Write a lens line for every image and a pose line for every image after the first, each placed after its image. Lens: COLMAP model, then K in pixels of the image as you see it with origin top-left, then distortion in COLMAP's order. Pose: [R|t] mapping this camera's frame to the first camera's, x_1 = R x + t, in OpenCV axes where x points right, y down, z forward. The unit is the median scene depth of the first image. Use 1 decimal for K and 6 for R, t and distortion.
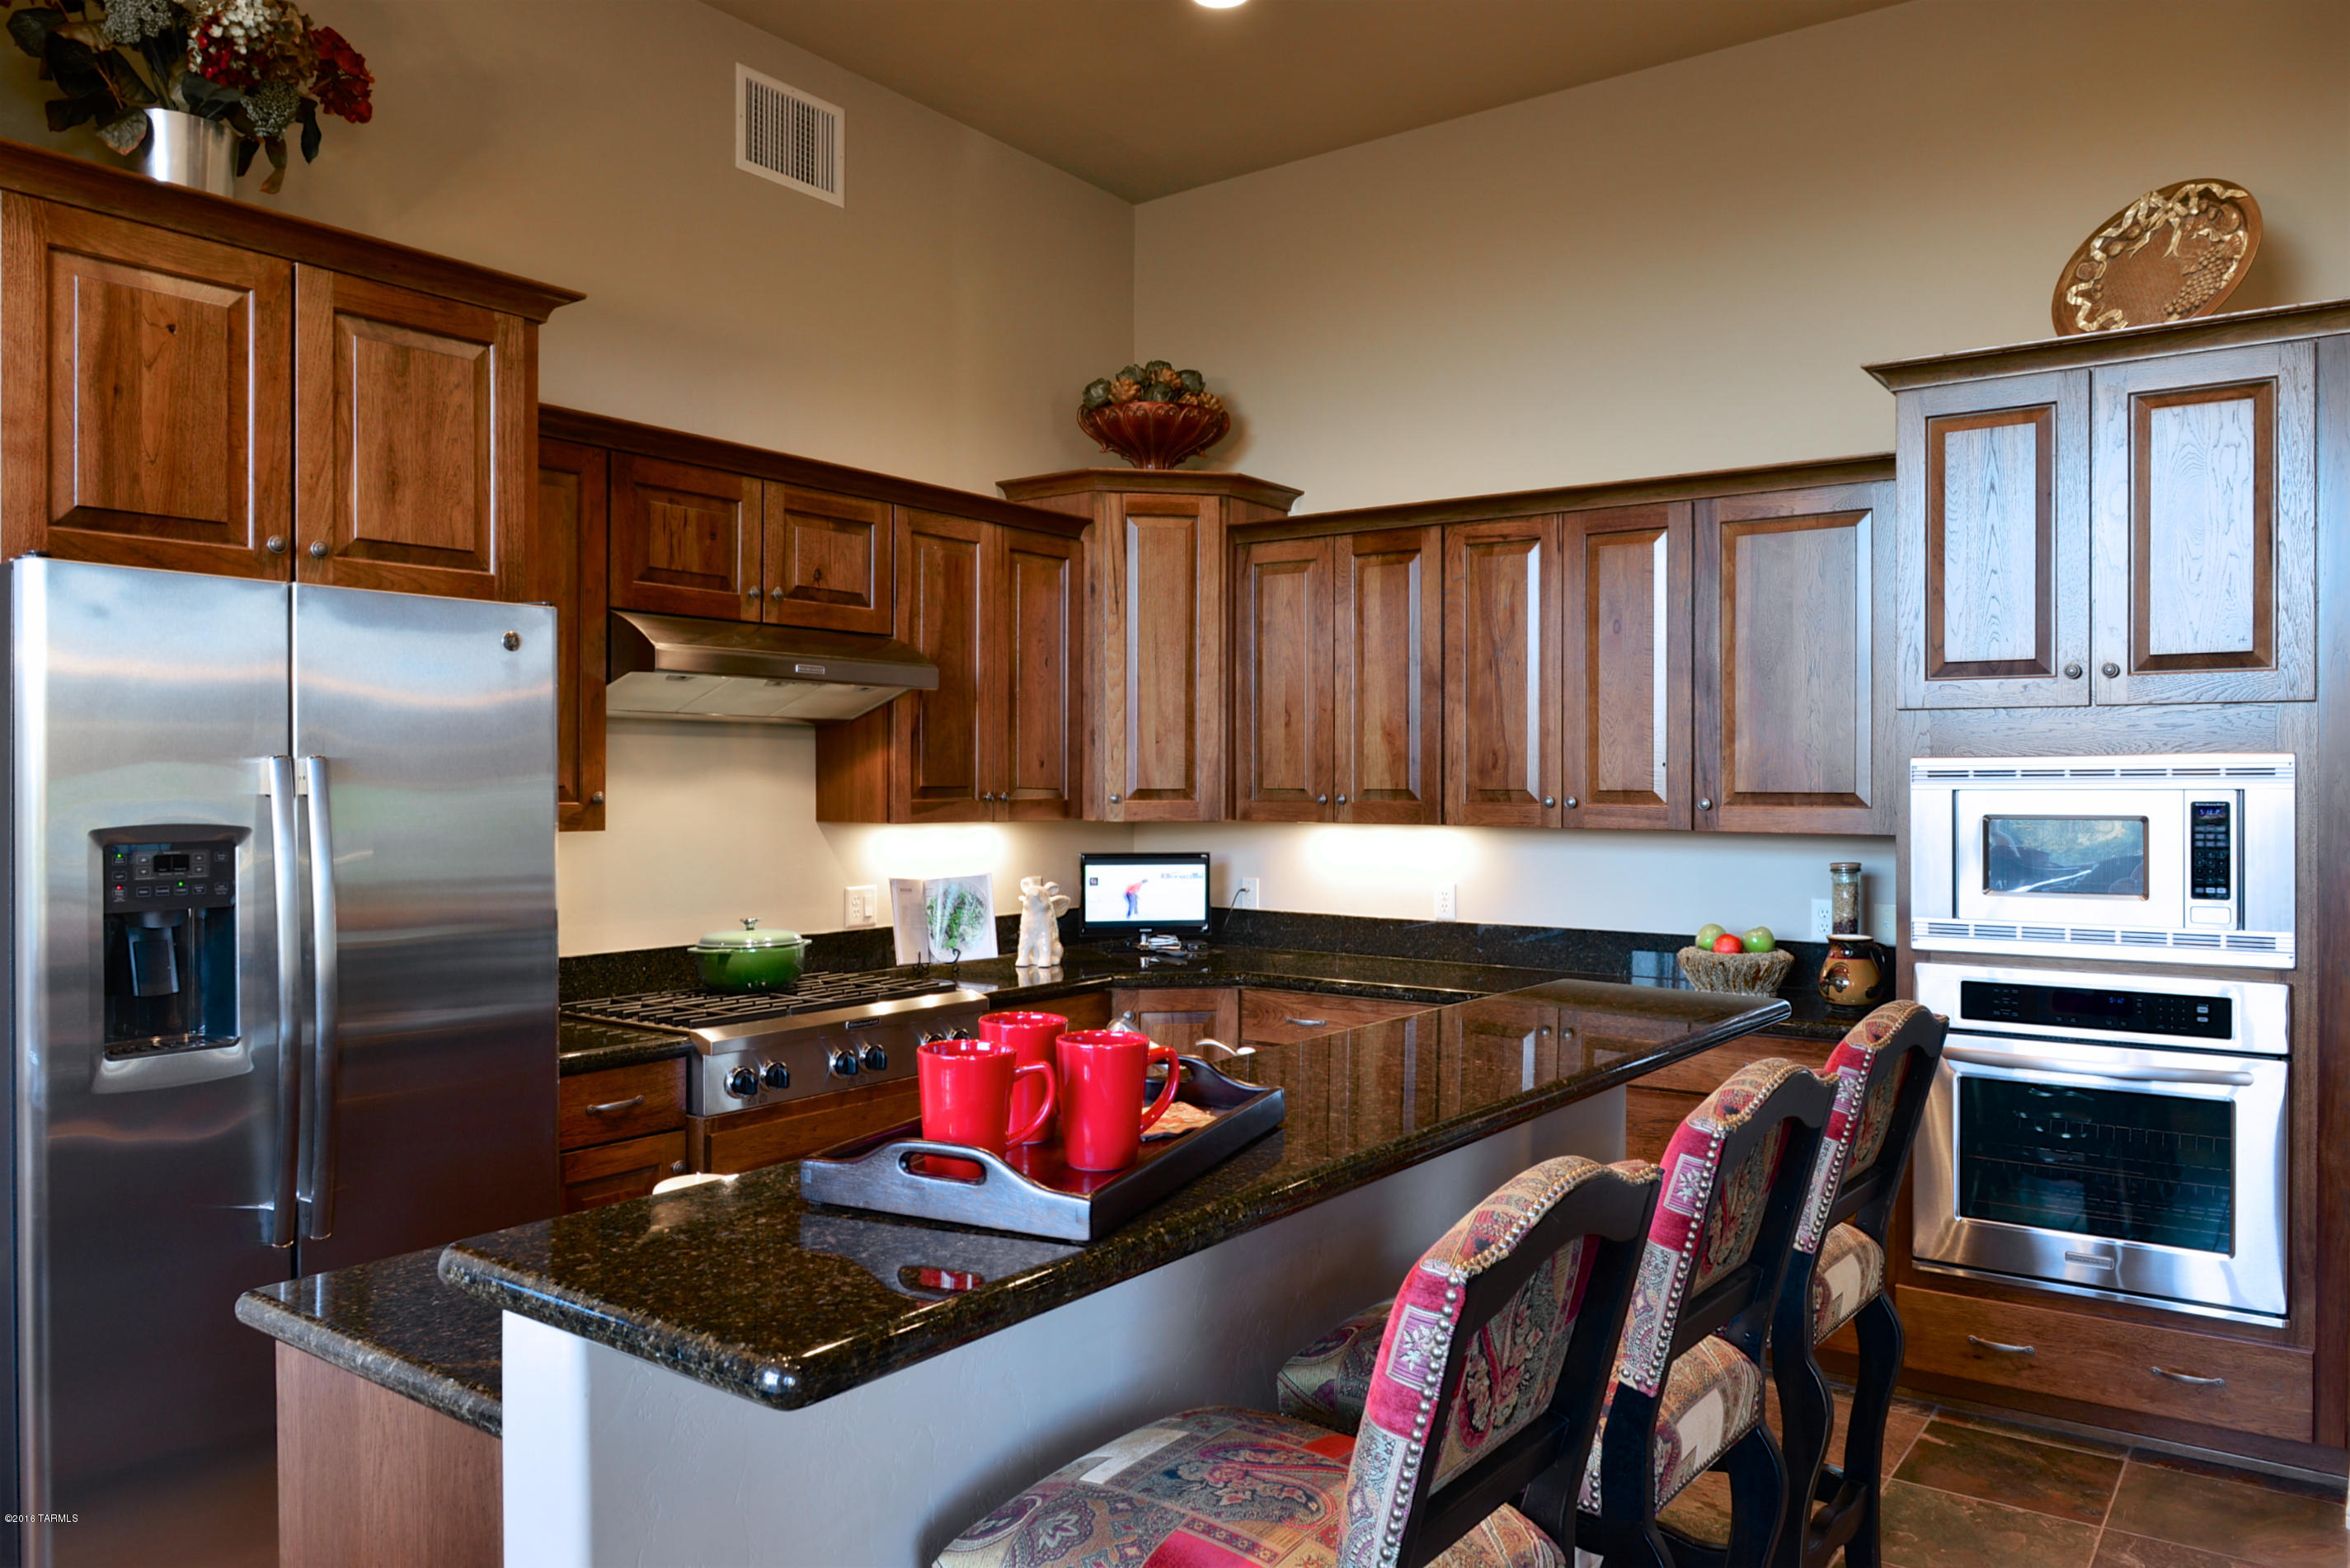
lens RADIAL K [[1621.5, 0, 1183.7], [0, 1621.5, 796.1], [0, 0, 1]] dist [-0.002607, -0.011564]
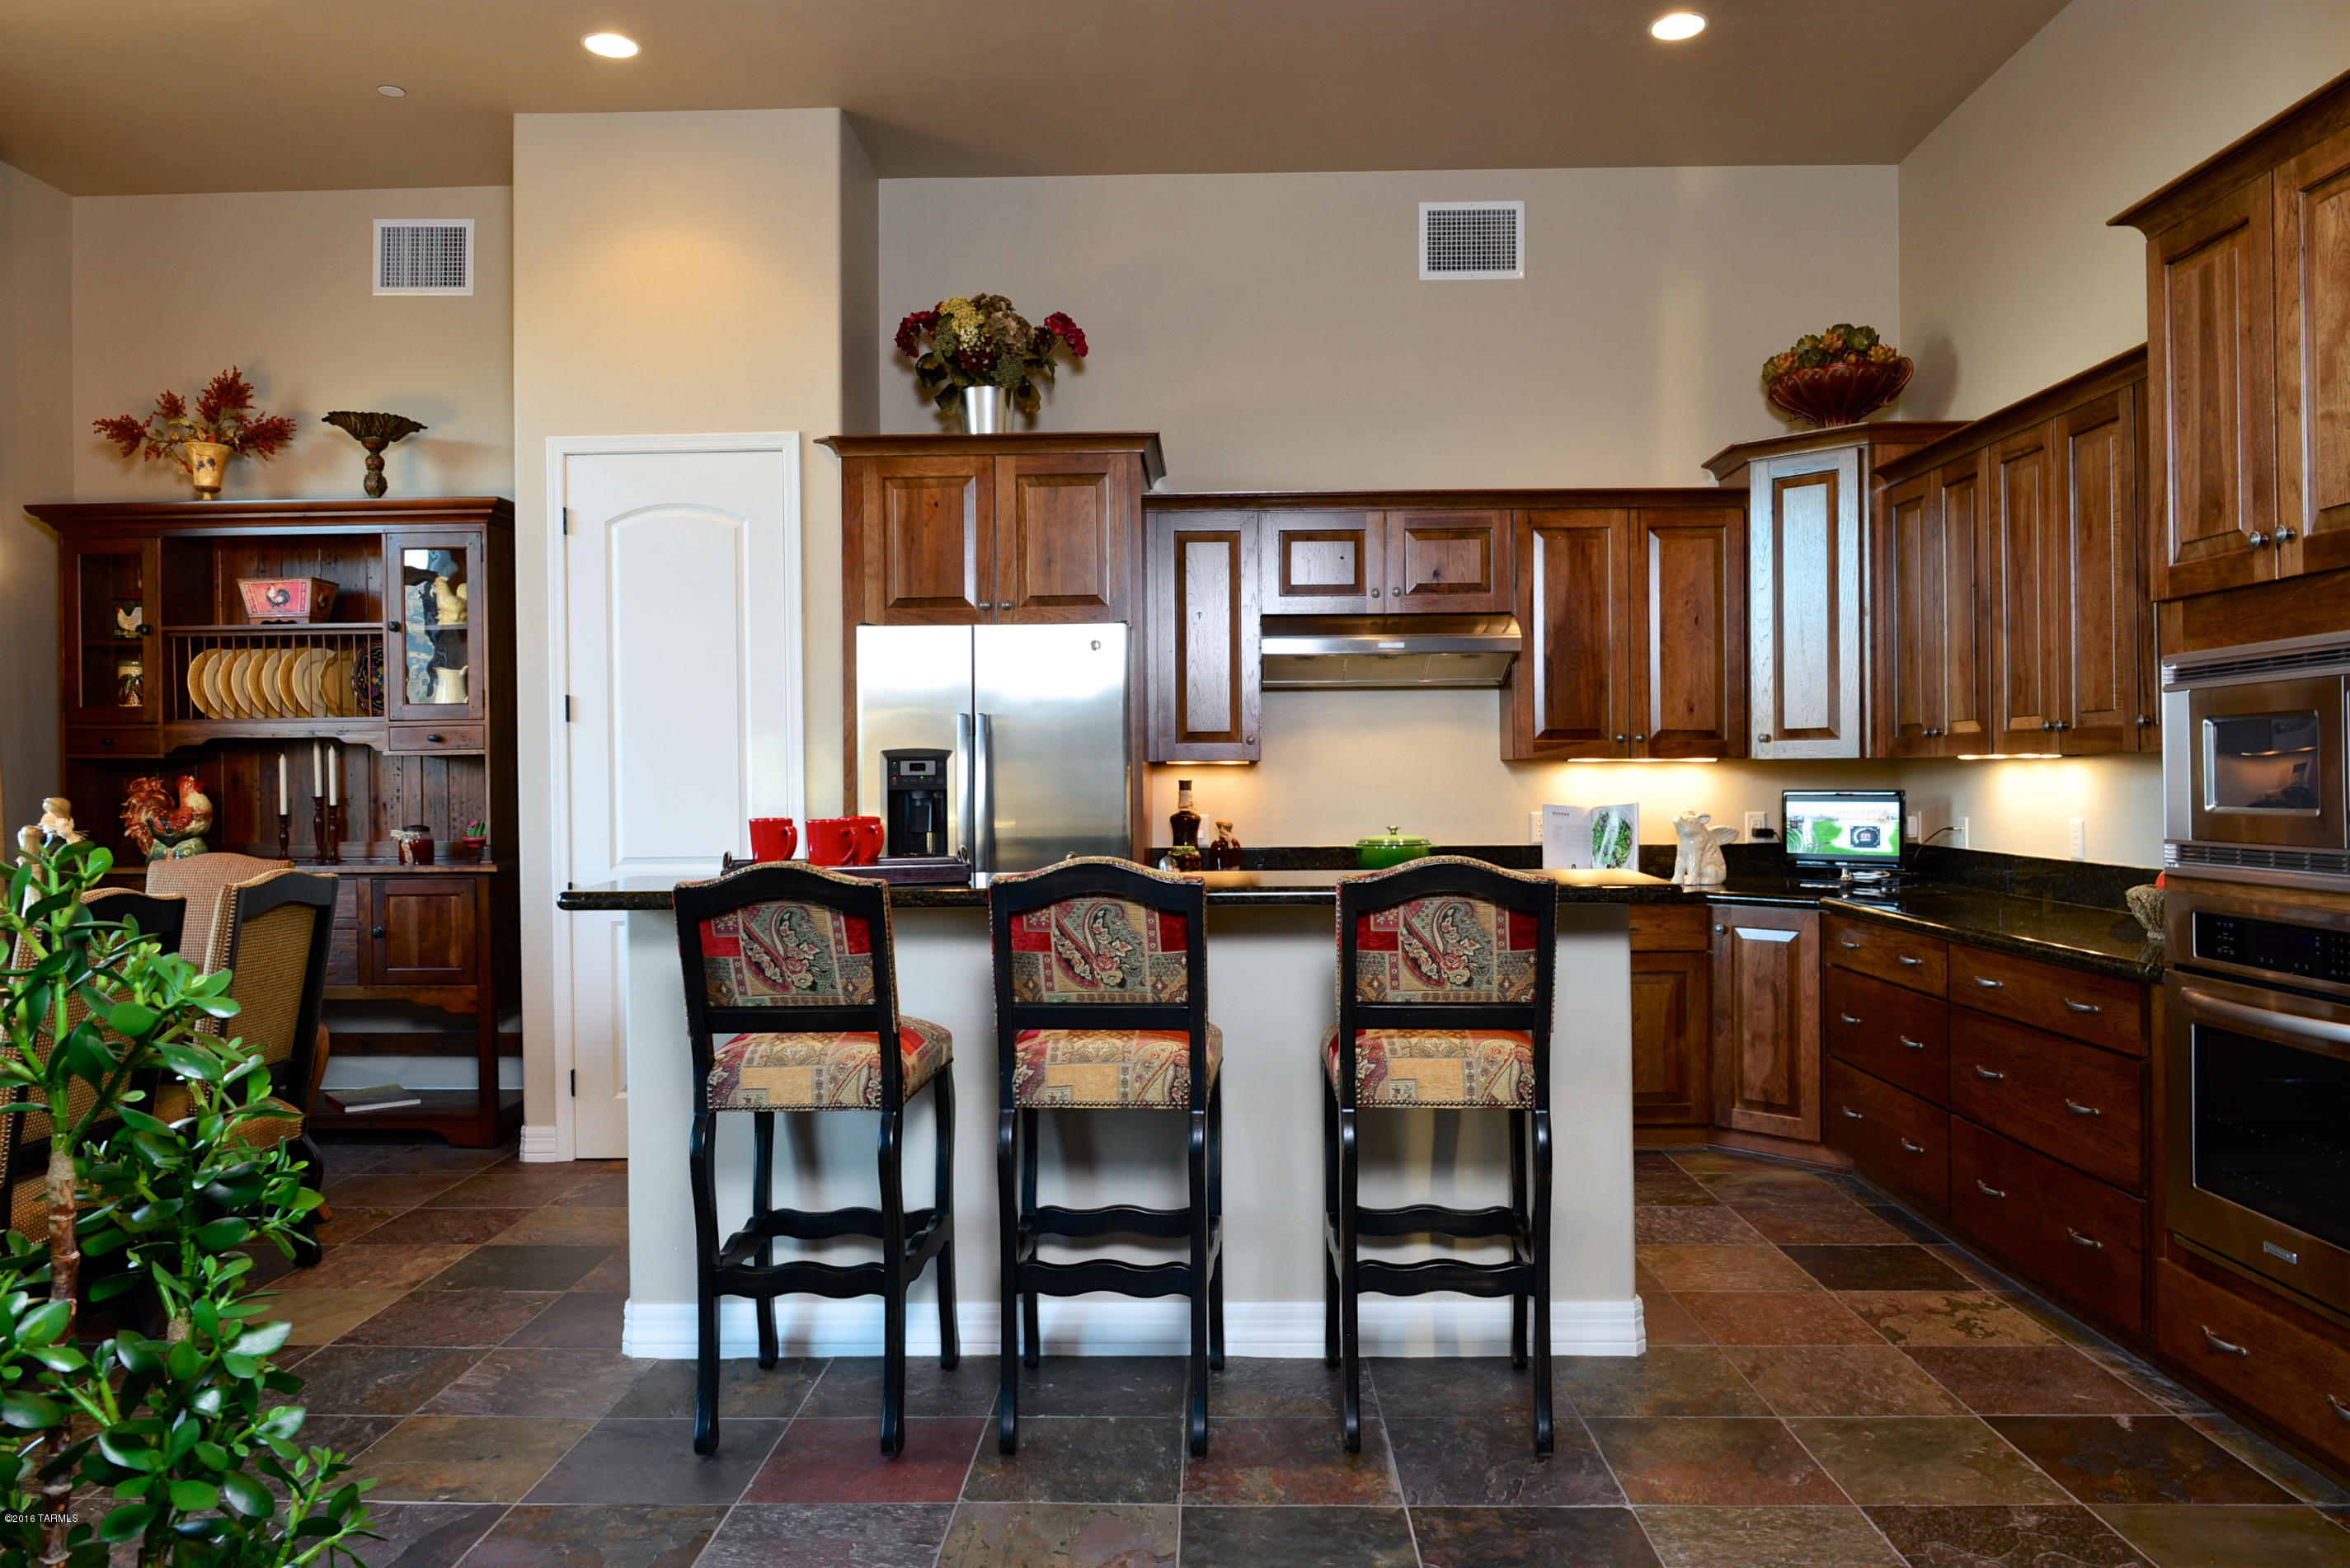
lens RADIAL K [[1621.5, 0, 1182.5], [0, 1621.5, 786.9], [0, 0, 1]] dist [-0.002607, -0.011564]
pose [[0.567491, -0.003349, -0.823373, 0.791861], [0.001633, 0.999994, -0.002942, 0.045900], [0.823378, 0.000325, 0.567493, 0.066104]]
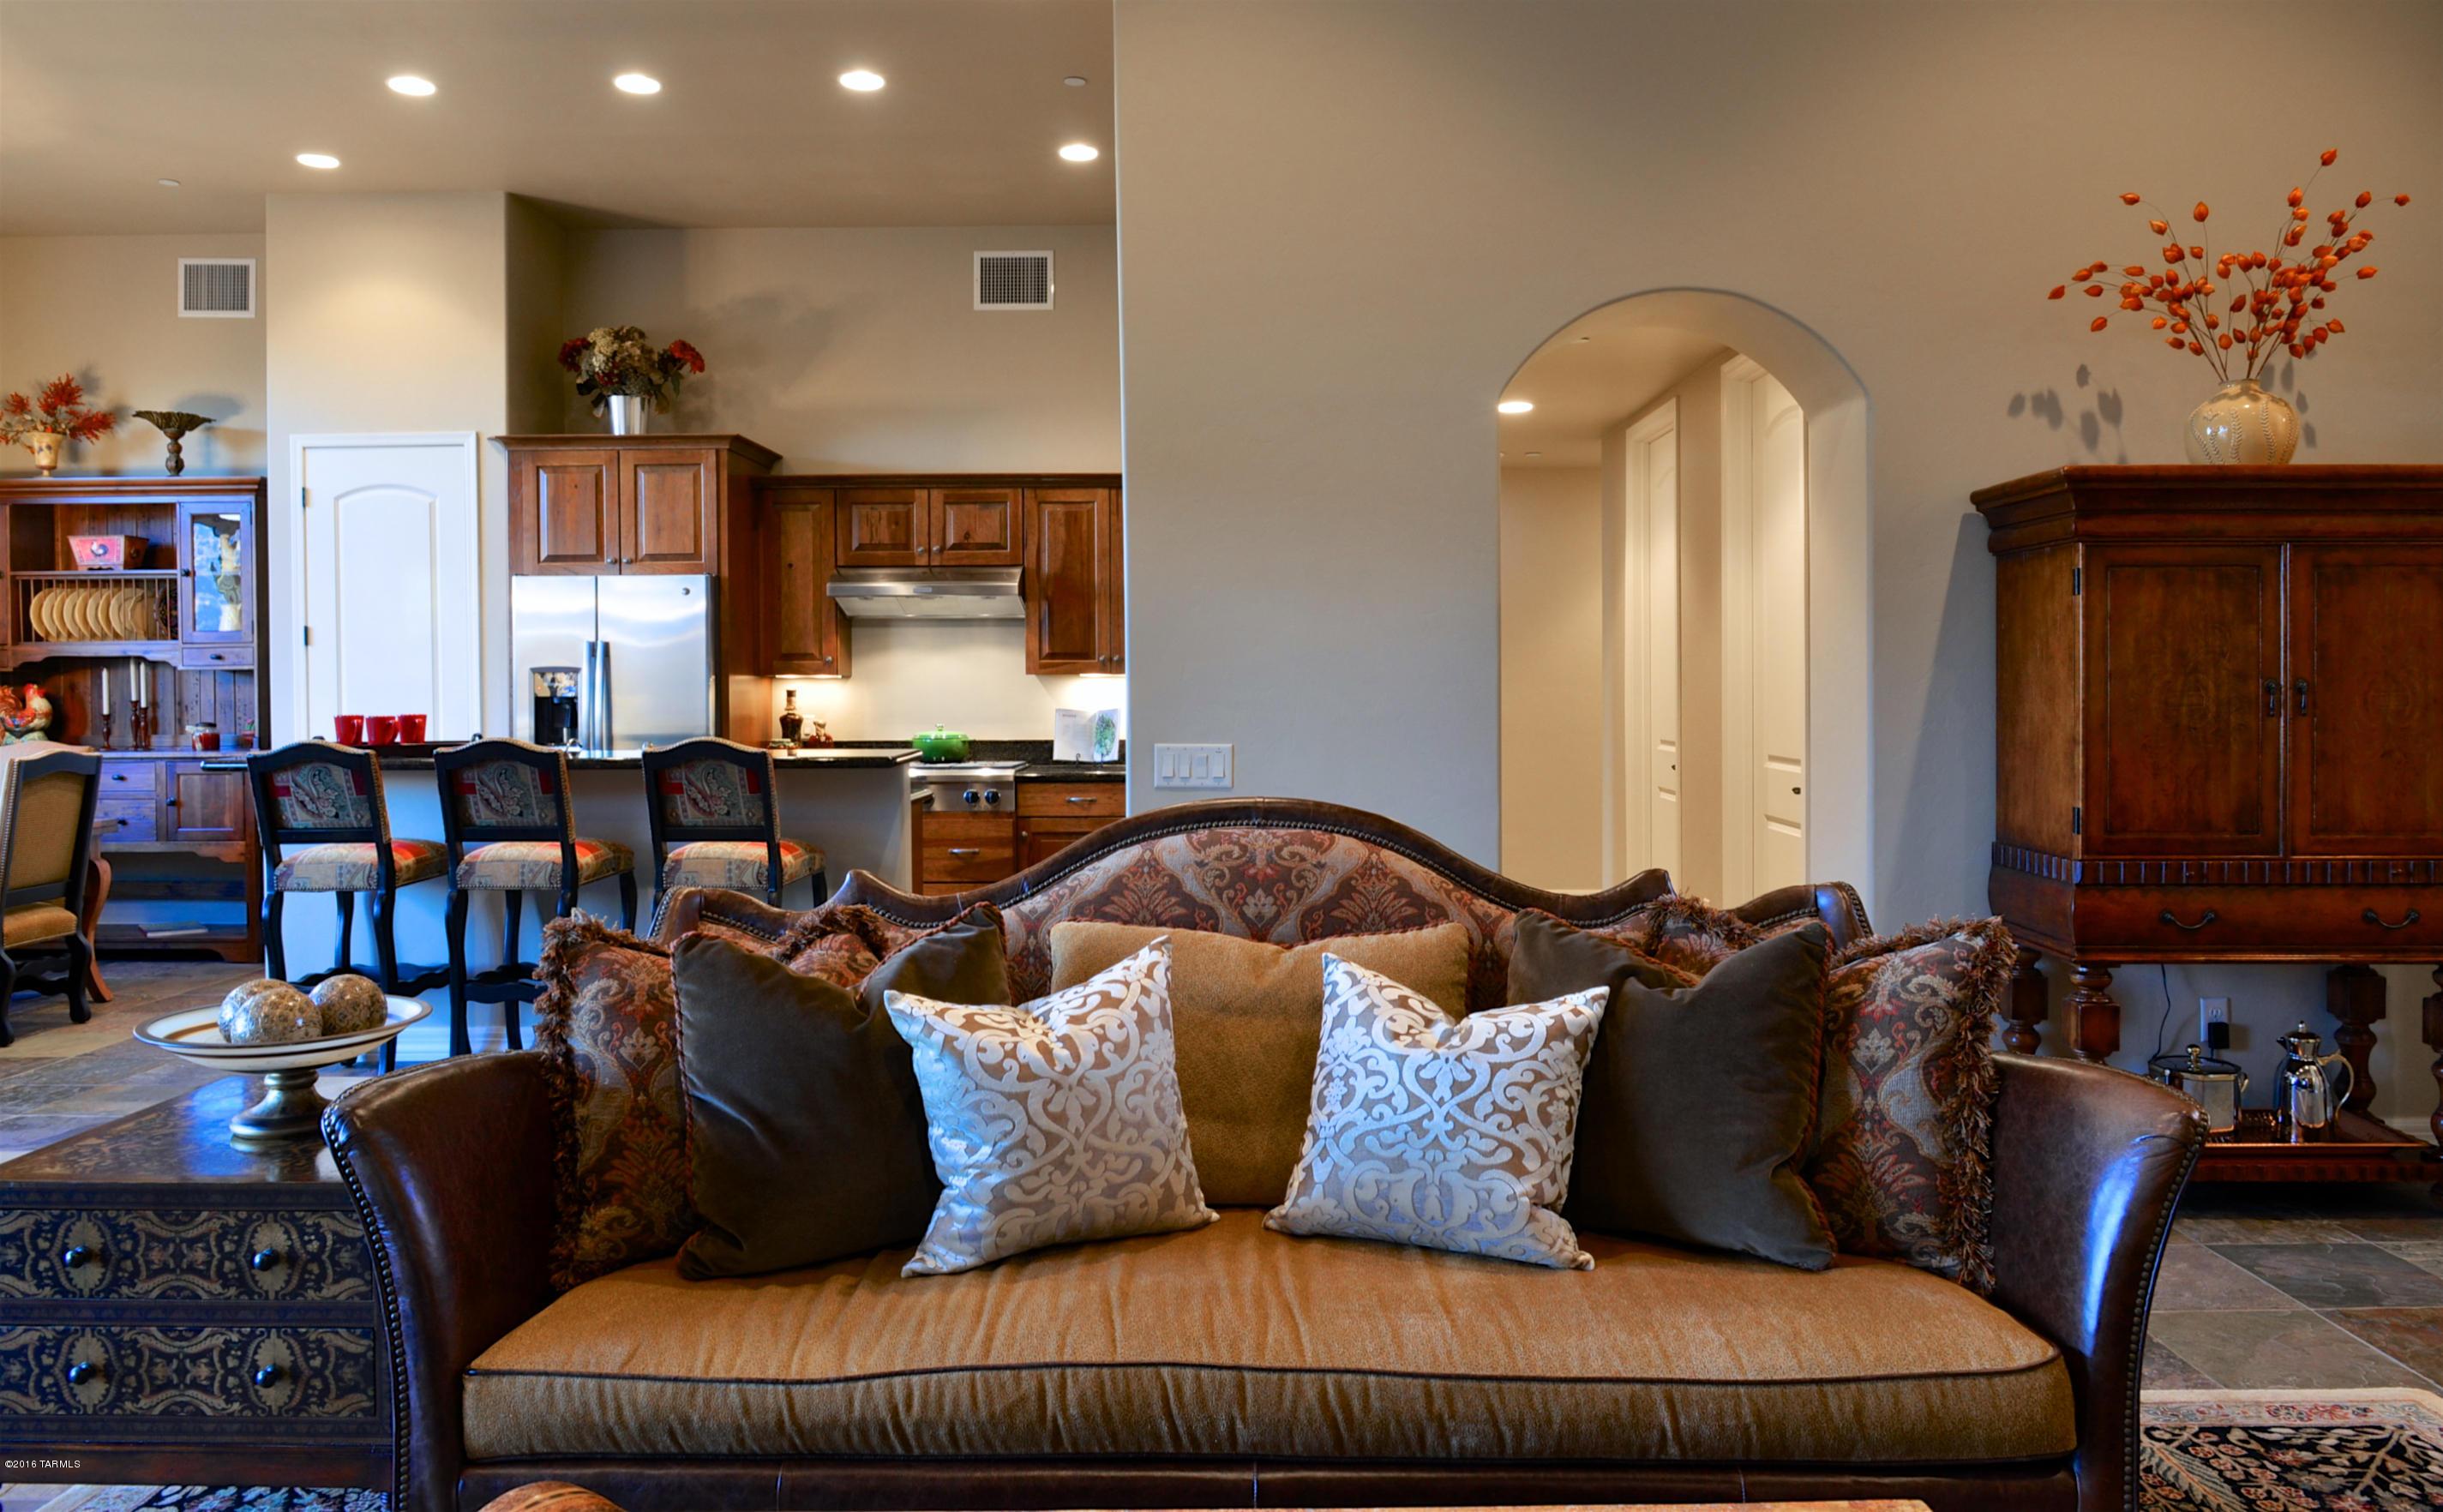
lens RADIAL K [[1707.6, 0, 1257.3], [0, 1707.6, 704.1], [0, 0, 1]] dist [-0.008857, 0.004472]
pose [[0.576144, 0.003065, -0.817343, 1.569701], [-0.000330, 0.999994, 0.003518, 0.045555], [0.817348, -0.001757, 0.576141, 0.178720]]
